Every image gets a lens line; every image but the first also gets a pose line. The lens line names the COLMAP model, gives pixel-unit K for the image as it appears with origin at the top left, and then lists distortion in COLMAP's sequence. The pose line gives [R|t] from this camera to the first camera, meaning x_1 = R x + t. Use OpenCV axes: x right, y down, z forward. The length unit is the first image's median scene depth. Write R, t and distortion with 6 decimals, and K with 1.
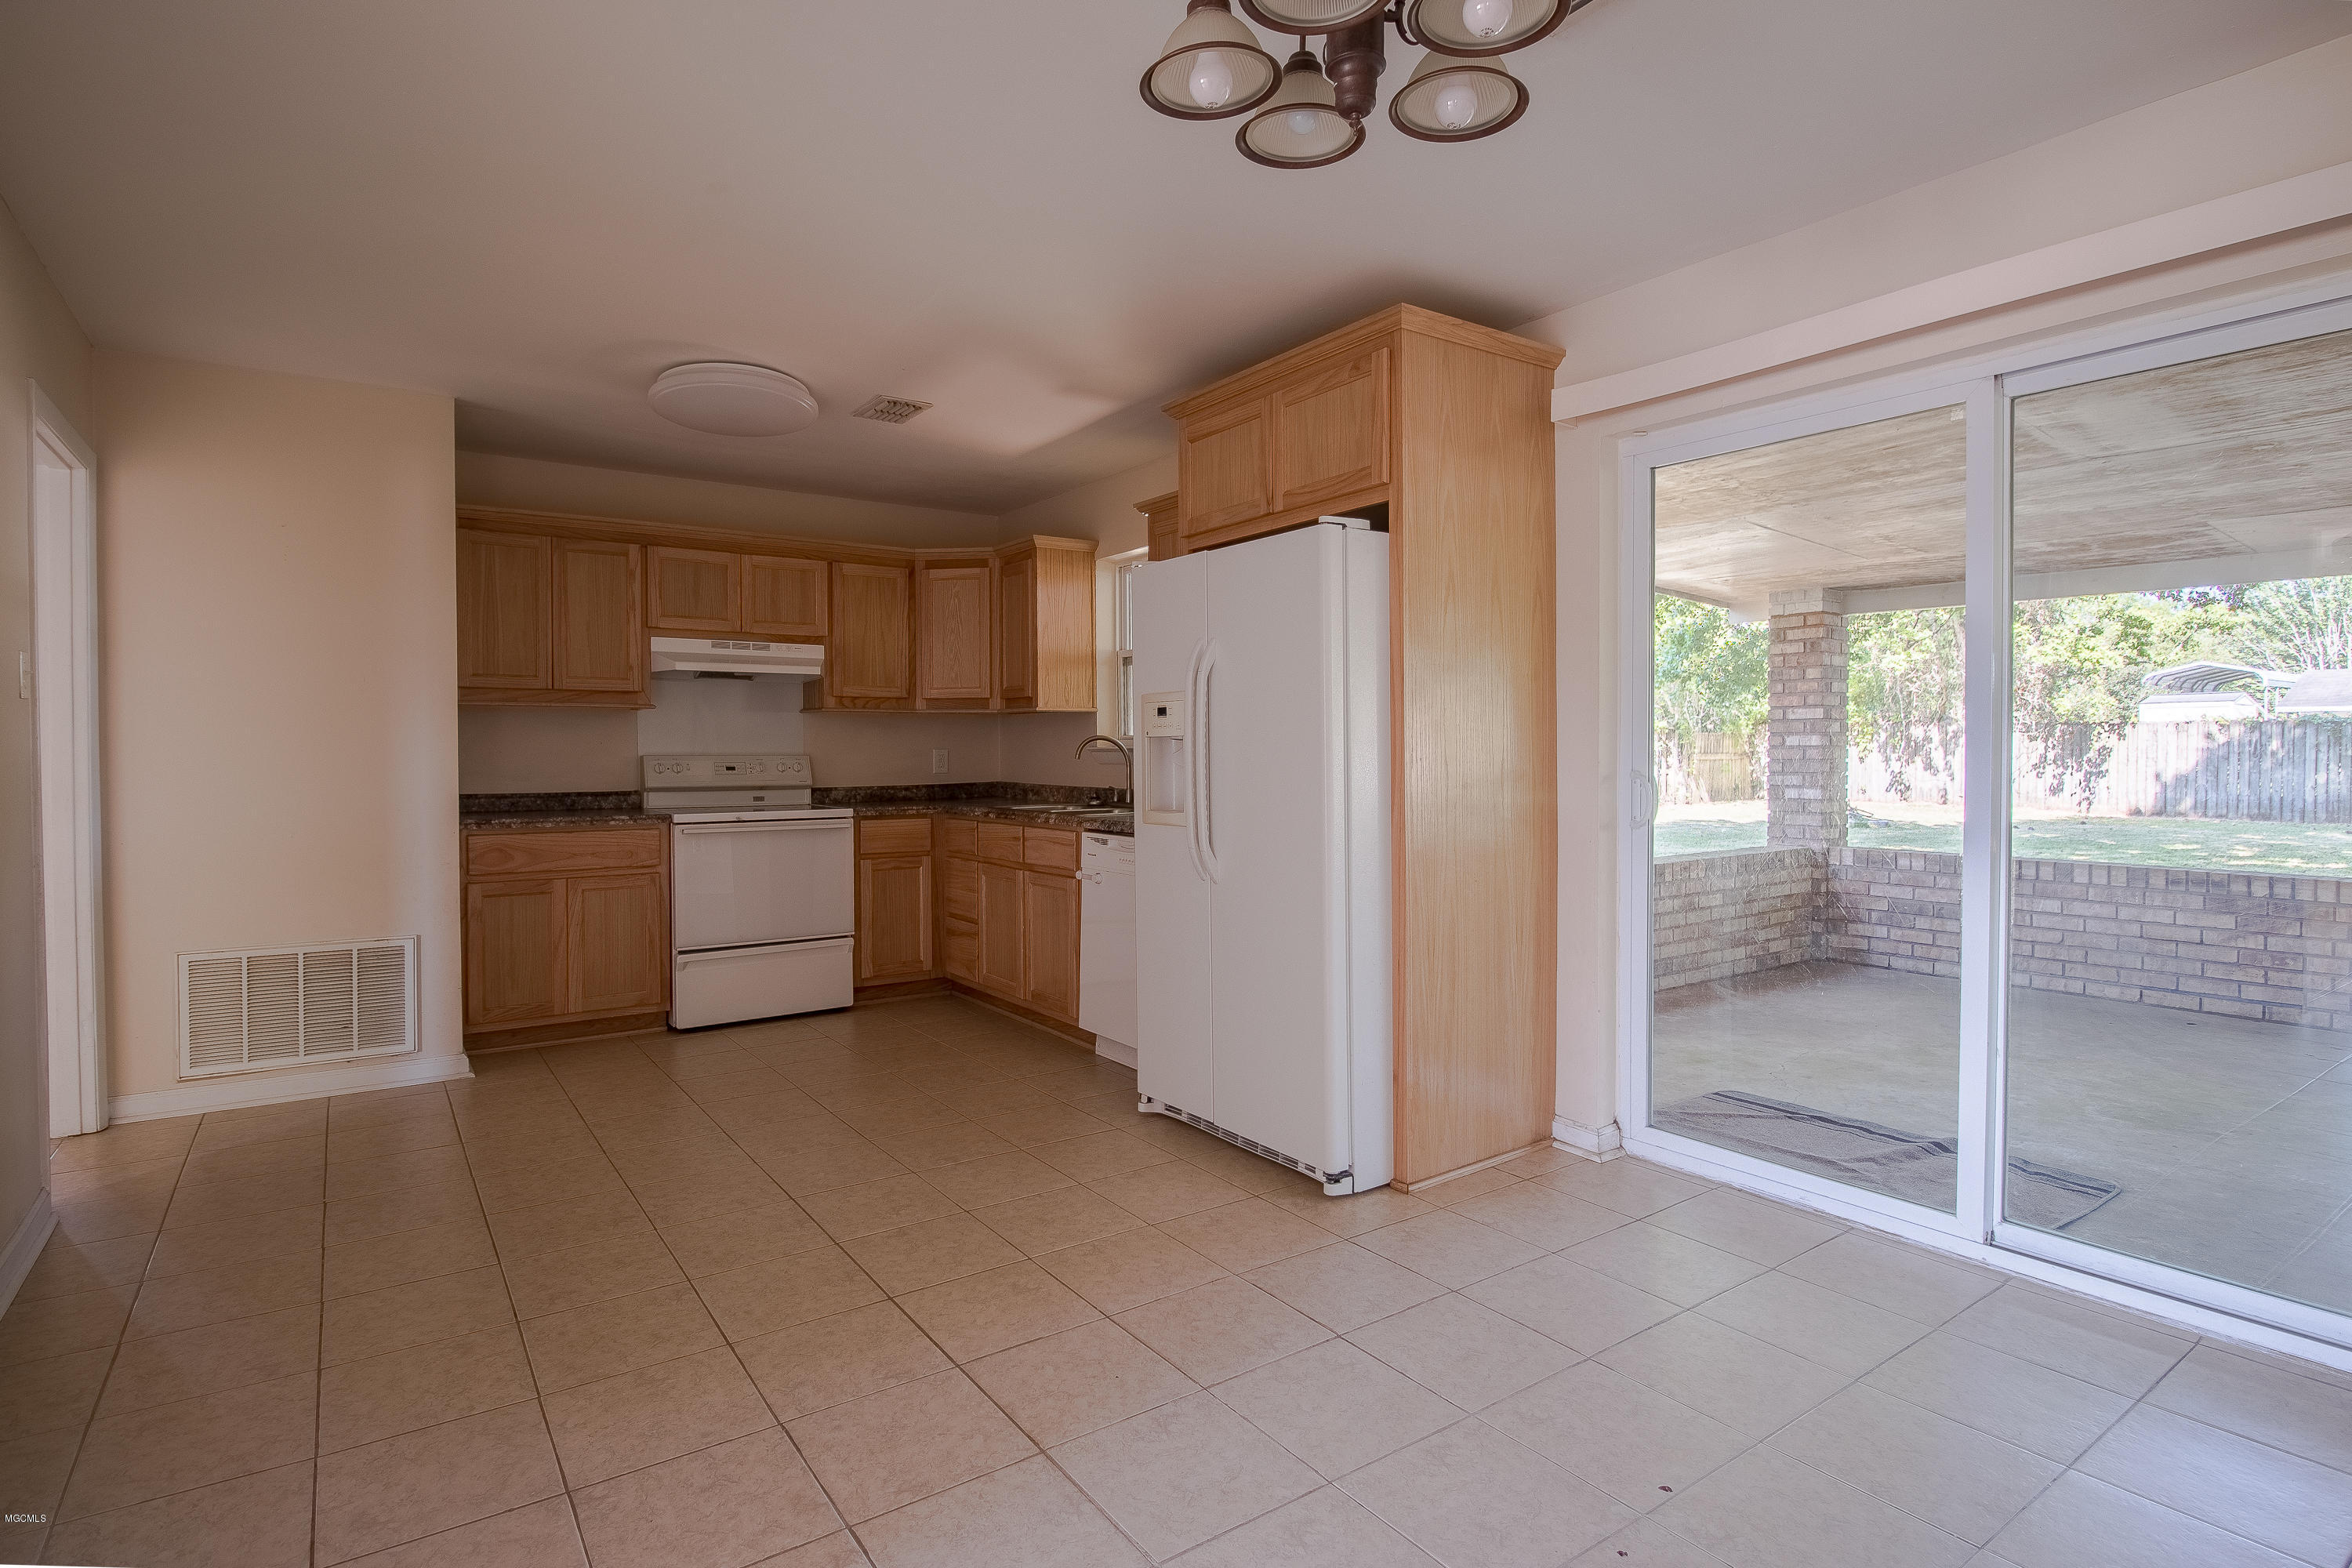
lens RADIAL K [[1176.7, 0, 1171.5], [0, 1176.7, 774.7], [0, 0, 1]] dist [-0.005061, -0.001162]
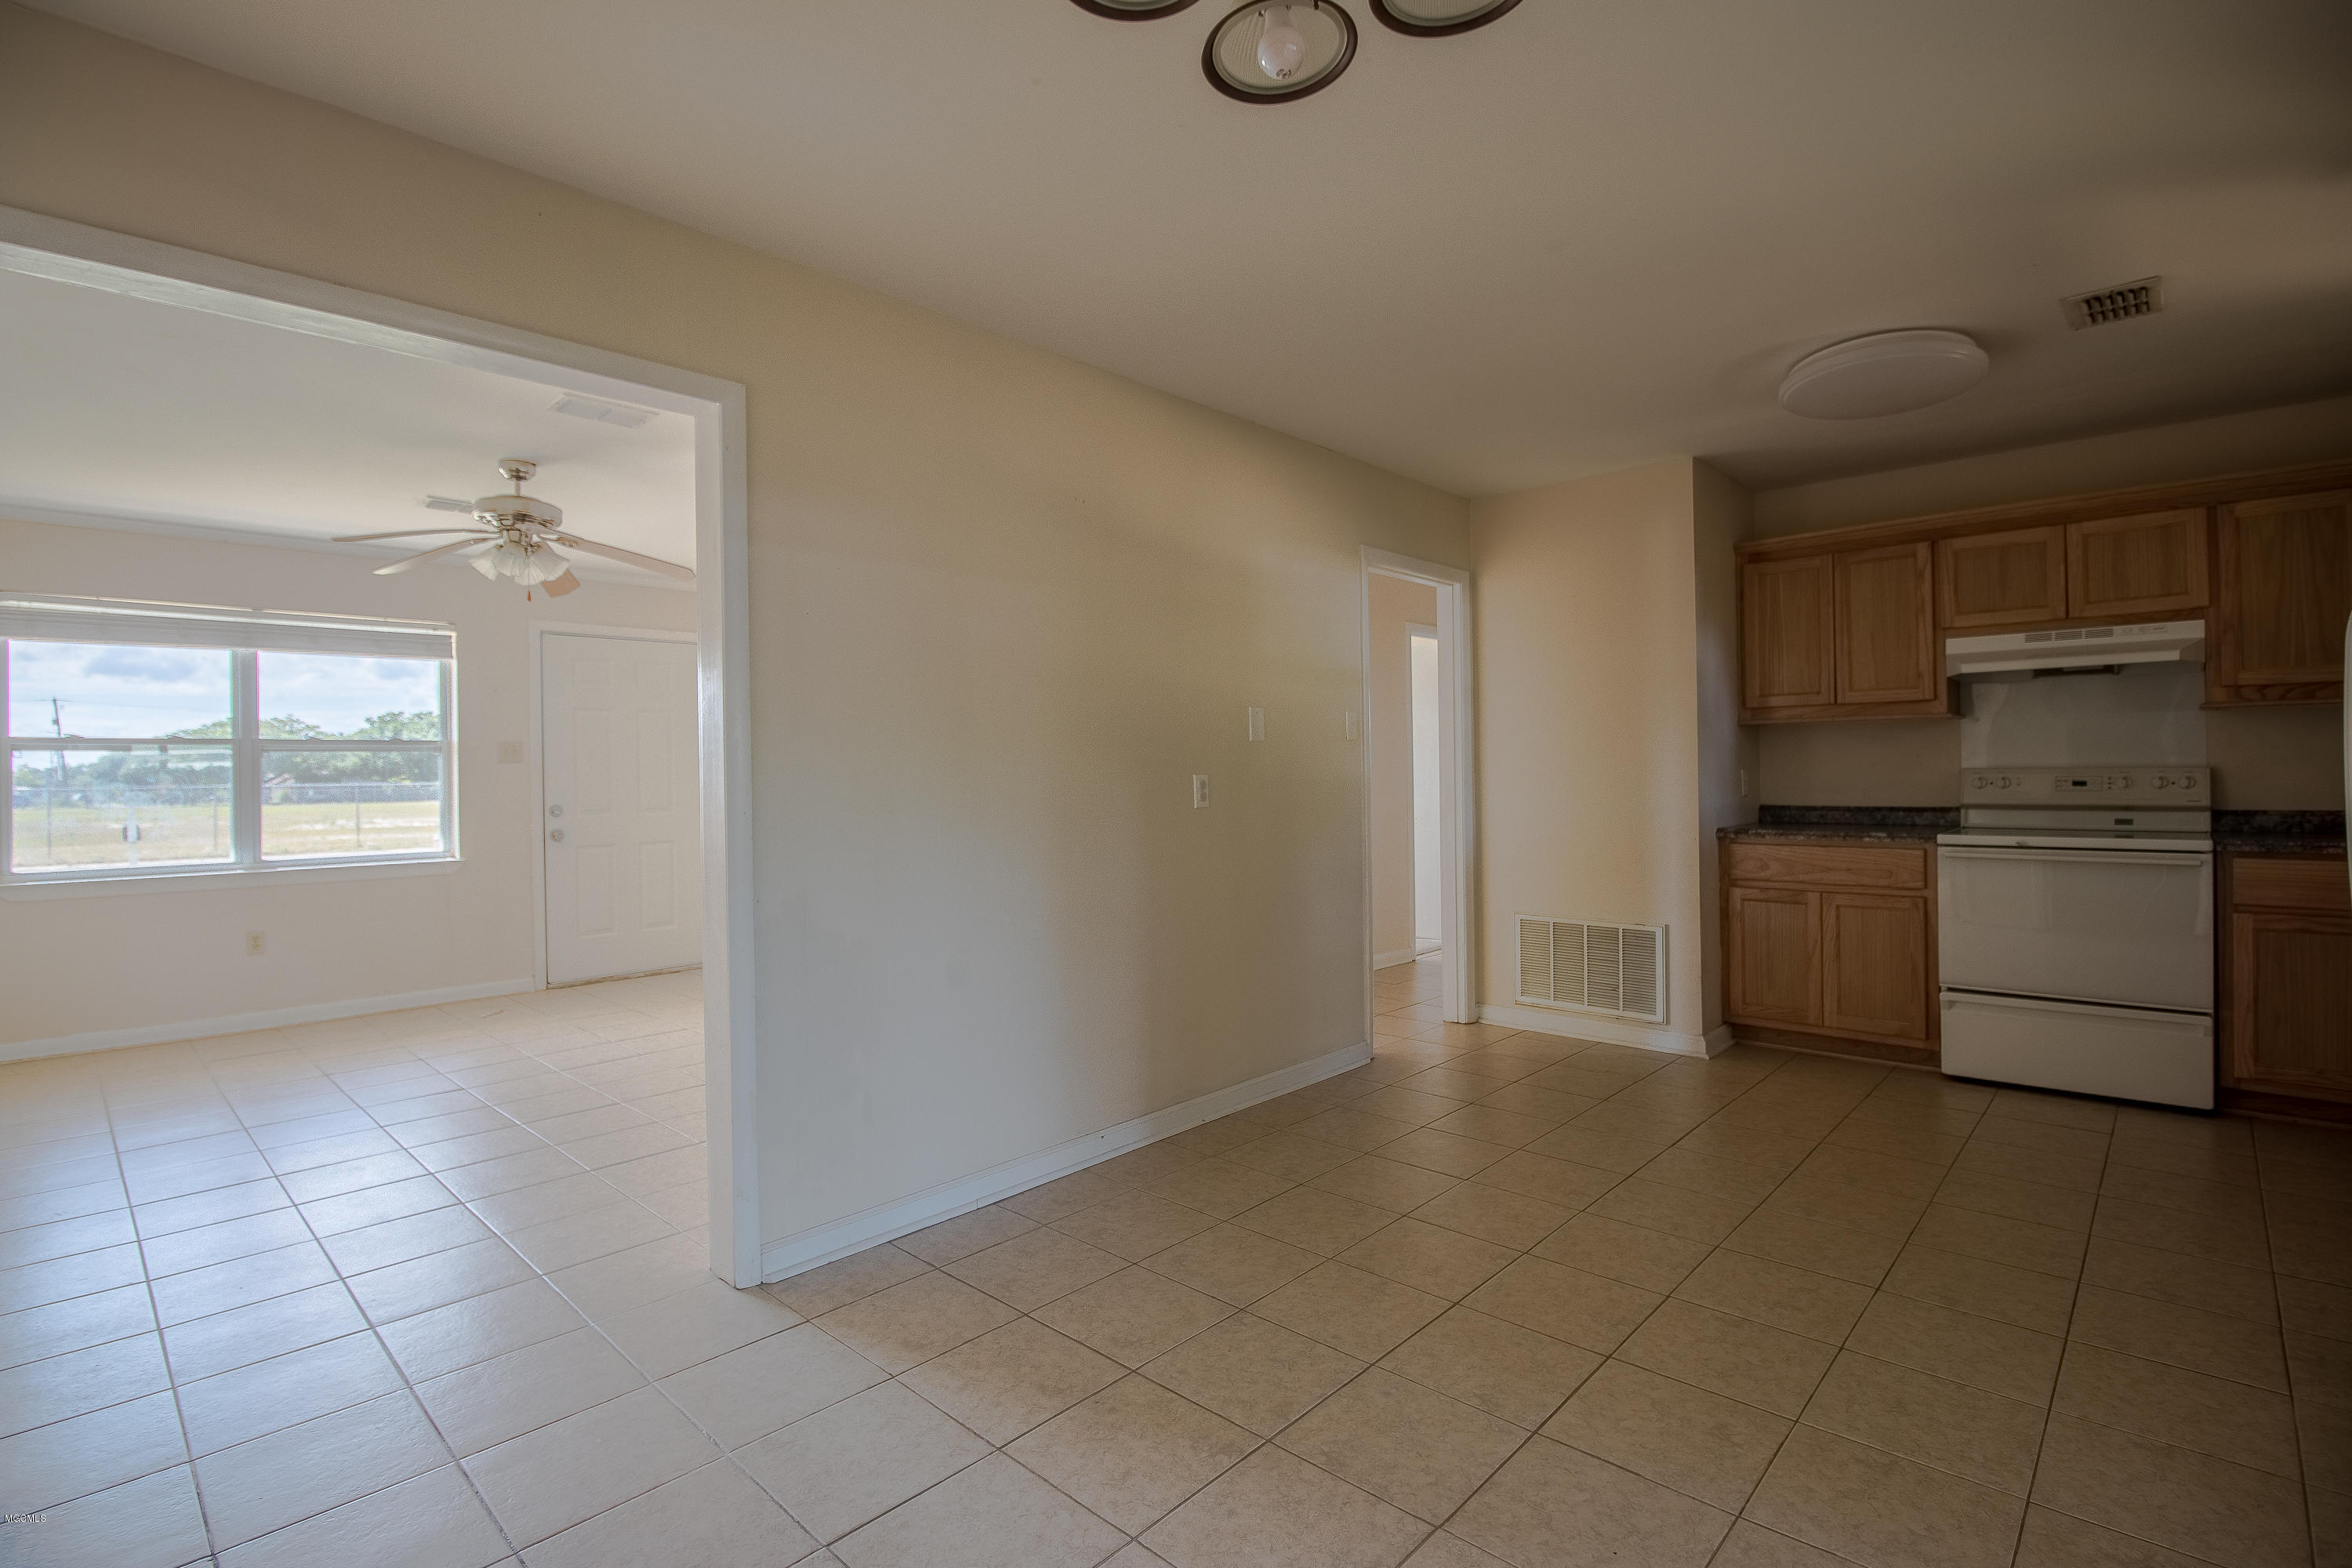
lens RADIAL K [[1098.8, 0, 1162.2], [0, 1098.8, 771.6], [0, 0, 1]] dist [-0.000216, -0.010115]
pose [[0.198615, -0.002061, -0.980076, 0.271013], [-0.007216, 0.999968, -0.003565, -0.006836], [0.980051, 0.007780, 0.198593, 0.236157]]
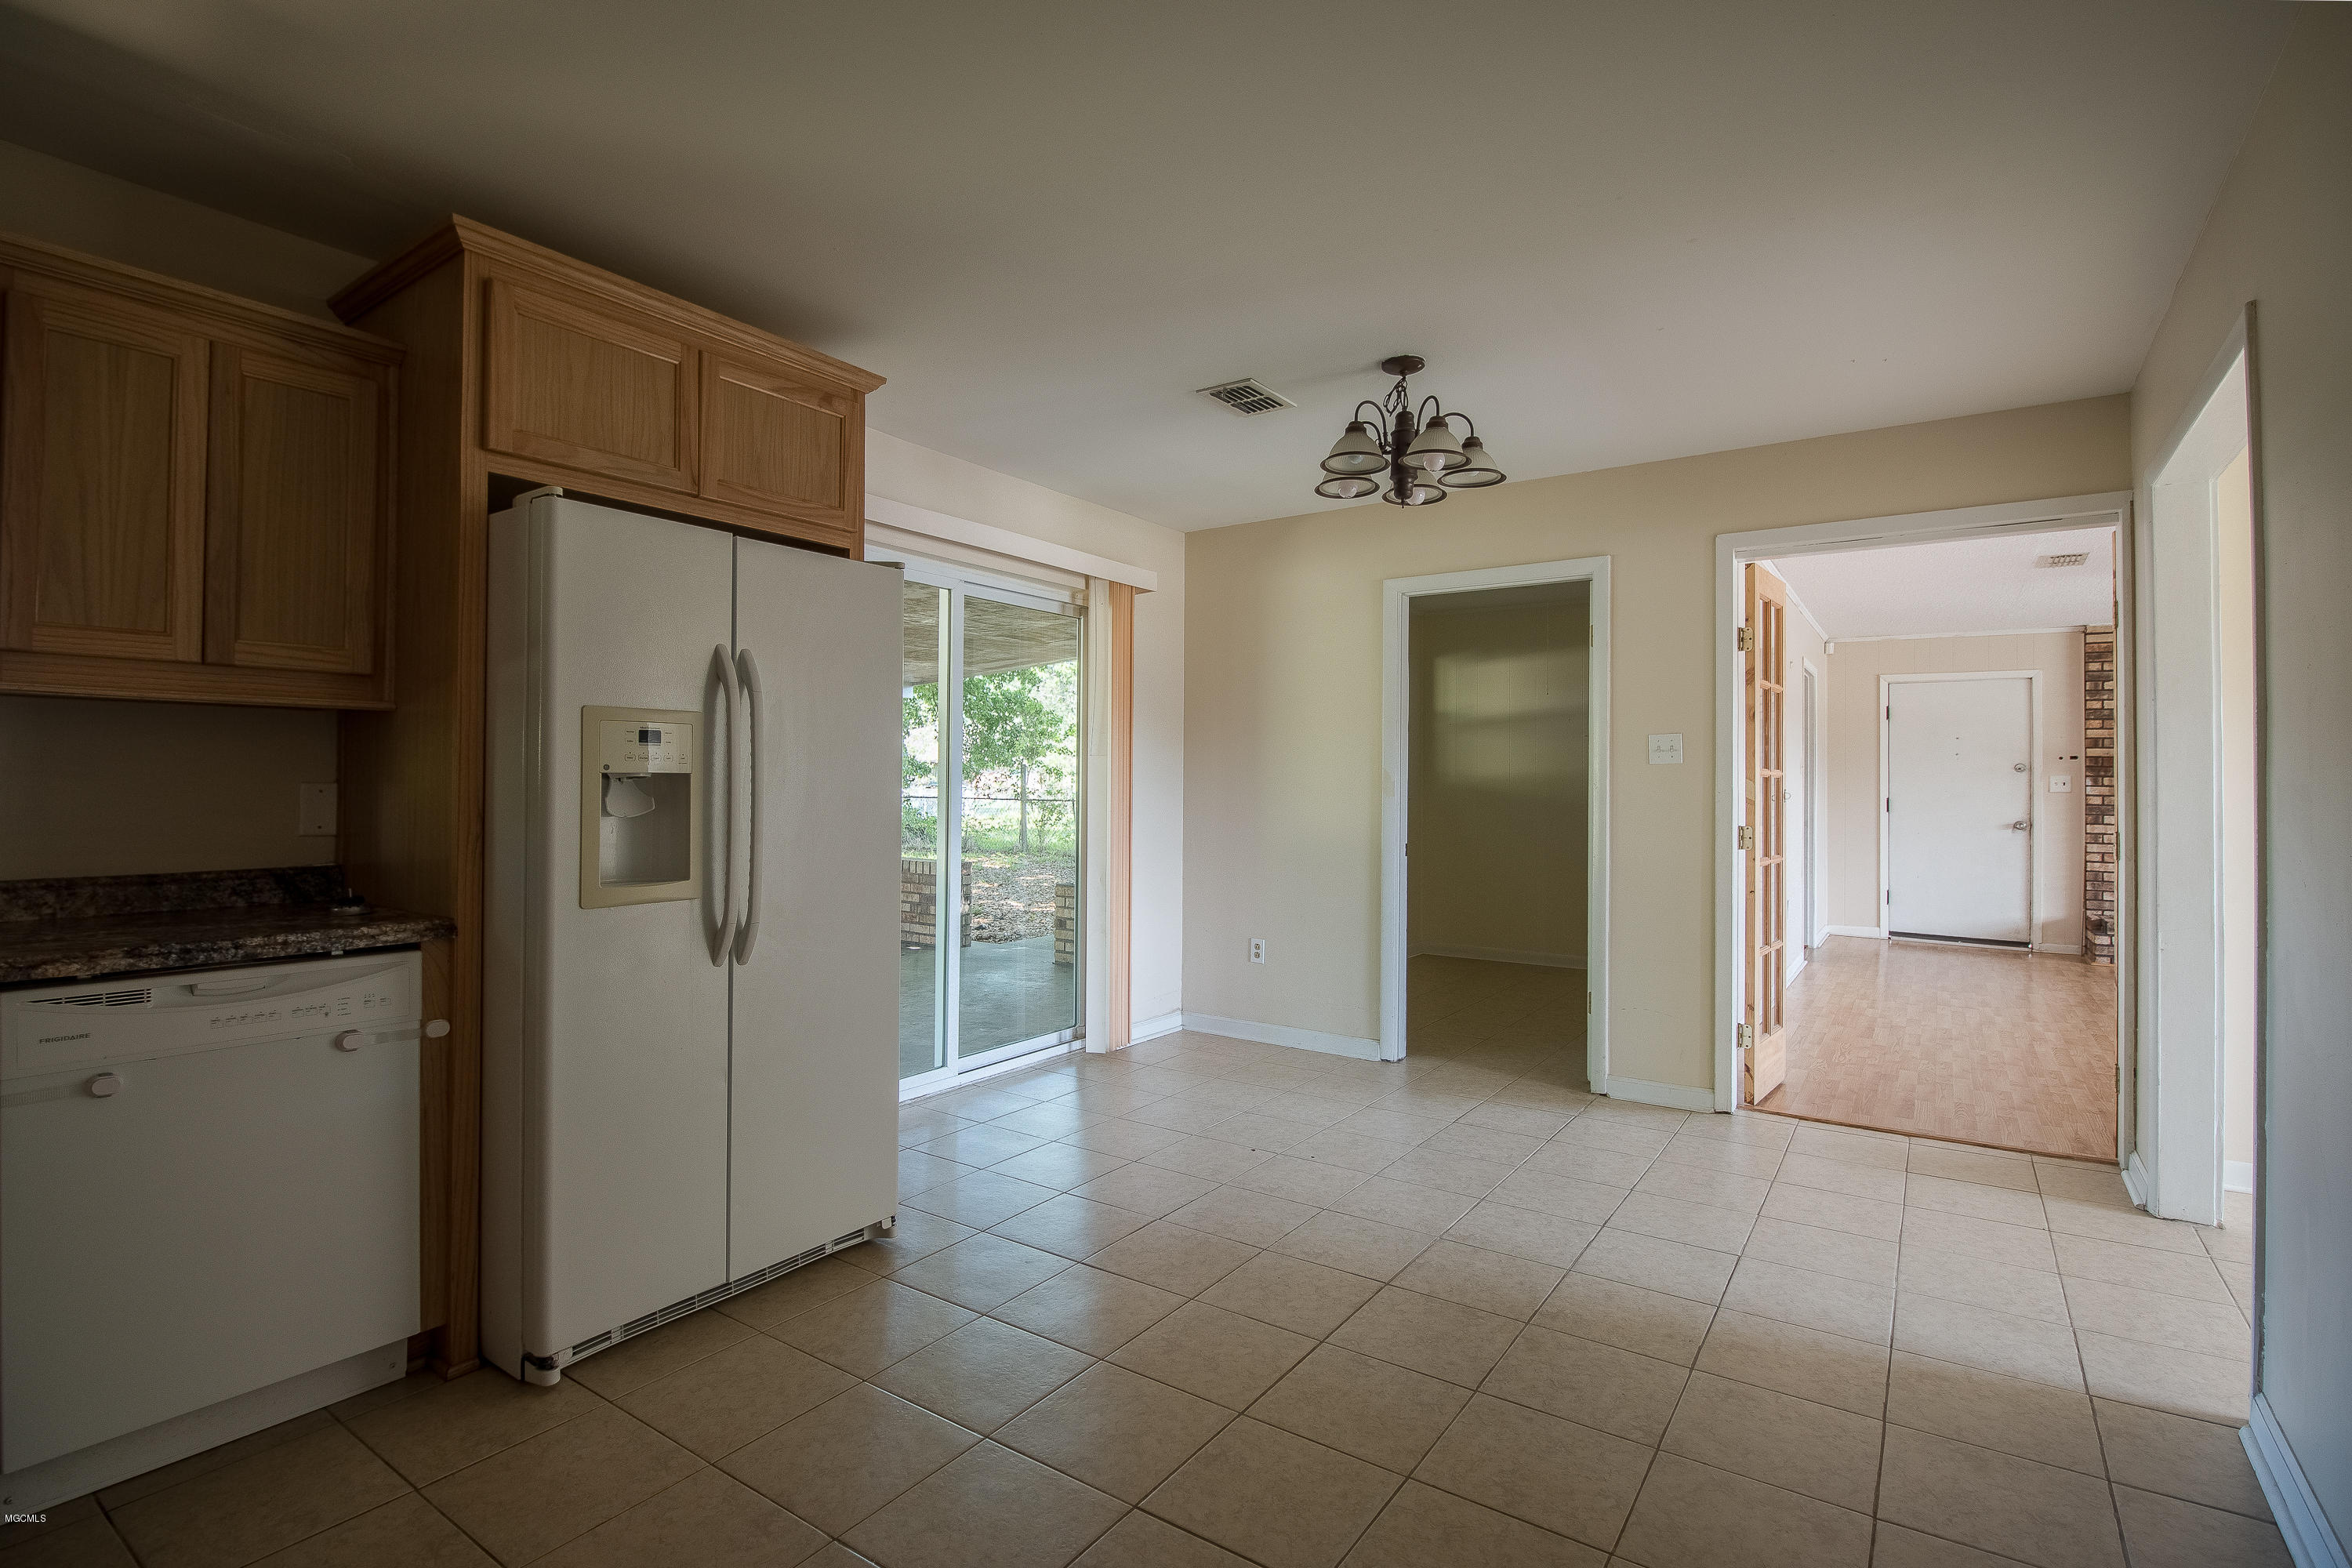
lens RADIAL K [[1098.8, 0, 1162.2], [0, 1098.8, 771.6], [0, 0, 1]] dist [-0.000216, -0.010115]
pose [[-0.336914, 0.012655, 0.941450, -0.498260], [0.016686, 0.999833, -0.007468, -0.016528], [-0.941387, 0.013193, -0.337069, 0.659815]]
